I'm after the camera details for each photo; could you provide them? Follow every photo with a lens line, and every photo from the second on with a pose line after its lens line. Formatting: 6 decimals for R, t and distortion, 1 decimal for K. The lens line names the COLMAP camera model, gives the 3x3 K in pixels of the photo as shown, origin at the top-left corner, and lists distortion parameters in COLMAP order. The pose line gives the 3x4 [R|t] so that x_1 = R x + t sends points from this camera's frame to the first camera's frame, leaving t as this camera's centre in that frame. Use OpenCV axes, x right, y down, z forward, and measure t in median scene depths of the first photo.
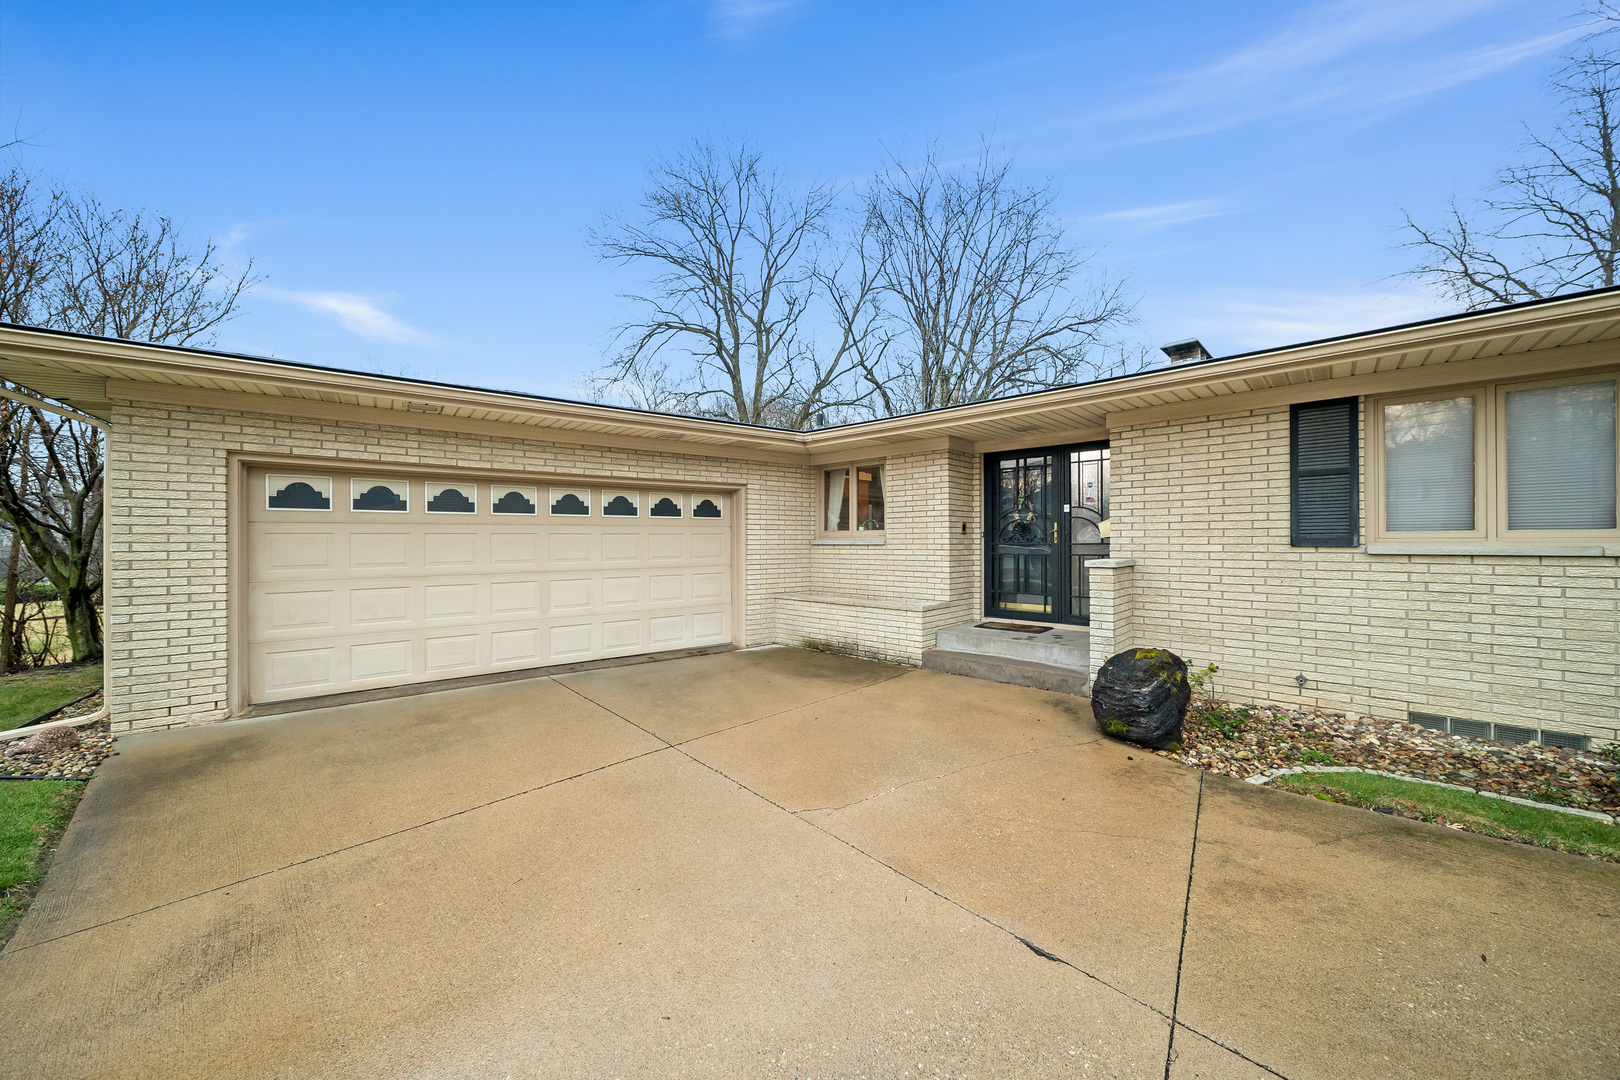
lens RADIAL K [[571.4, 0, 807.4], [0, 571.4, 531.9], [0, 0, 1]] dist [-0.001122, 0.000015]
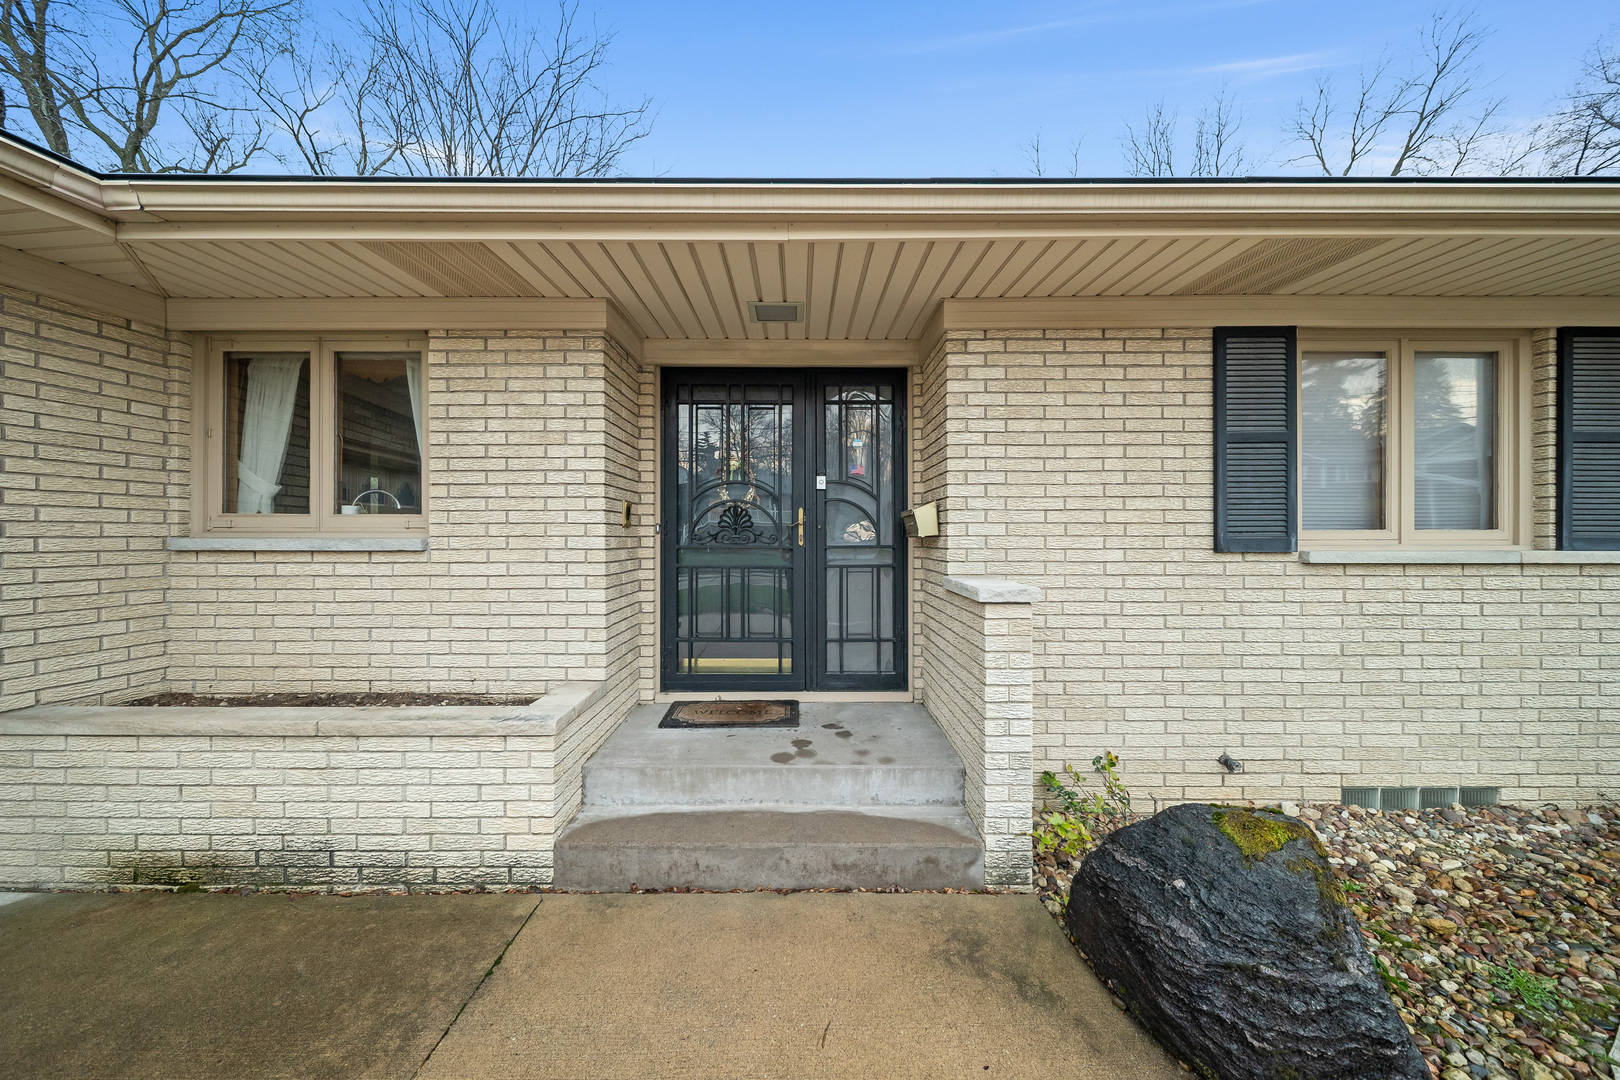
lens RADIAL K [[553.9, 0, 799.1], [0, 553.9, 537.0], [0, 0, 1]] dist [-0.000499, -0.000132]
pose [[0.720793, 0.002226, 0.693146, 0.068171], [-0.013466, 0.999851, 0.010792, 0.006057], [-0.693019, -0.017113, 0.720716, 0.653190]]
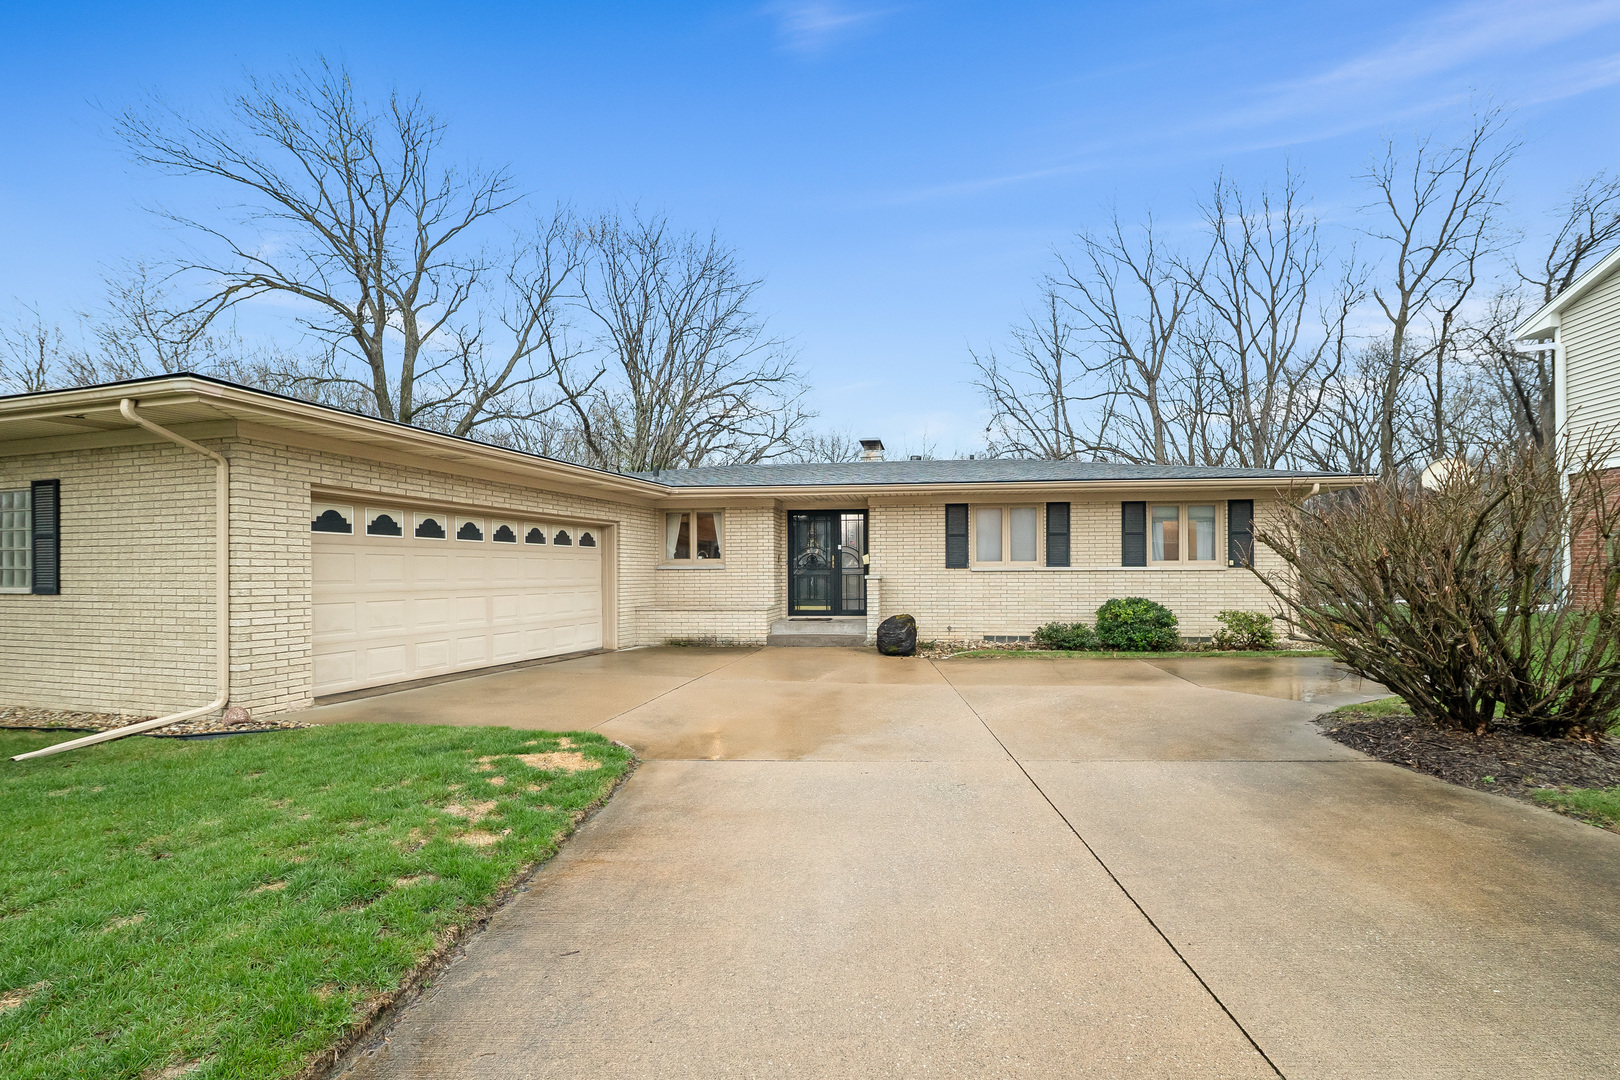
lens RADIAL K [[702.8, 0, 816.7], [0, 702.8, 540.2], [0, 0, 1]] dist [0.003092, 0.000003]
pose [[0.818129, 0.030125, 0.574245, -0.832539], [-0.008571, 0.999155, -0.040205, 0.023067], [-0.574971, 0.027971, 0.817696, -0.693516]]
